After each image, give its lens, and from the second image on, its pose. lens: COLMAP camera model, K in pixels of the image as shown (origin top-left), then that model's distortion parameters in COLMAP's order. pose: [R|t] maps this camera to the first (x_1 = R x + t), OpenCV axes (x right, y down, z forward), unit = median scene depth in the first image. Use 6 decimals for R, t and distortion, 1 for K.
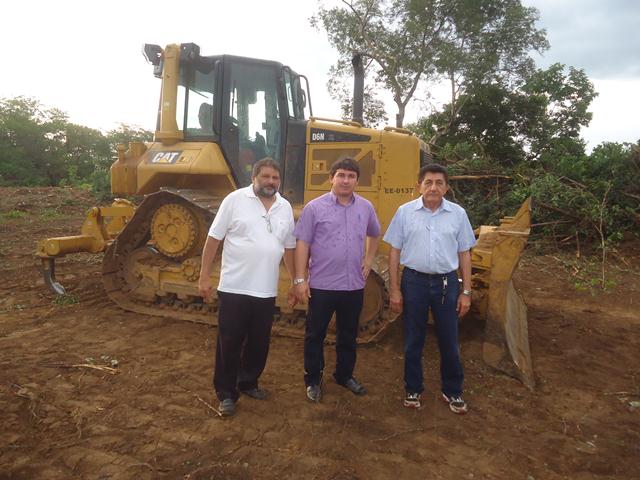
lens RADIAL K [[470.1, 0, 320.0], [0, 470.1, 240.0], [0, 0, 1]] dist [-0.001155, 0.001968]
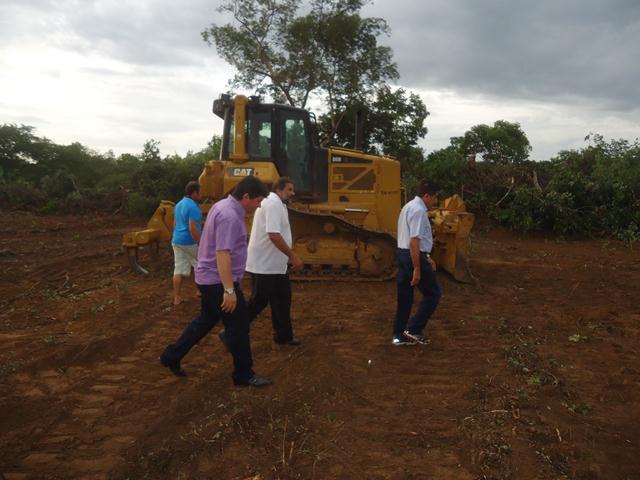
lens RADIAL K [[470.1, 0, 320.0], [0, 470.1, 240.0], [0, 0, 1]] dist [-0.001155, 0.001968]
pose [[0.937246, -0.048418, 0.345290, -0.174735], [0.045336, 0.998827, 0.017001, 0.006674], [-0.345708, -0.000280, 0.938342, -0.133746]]
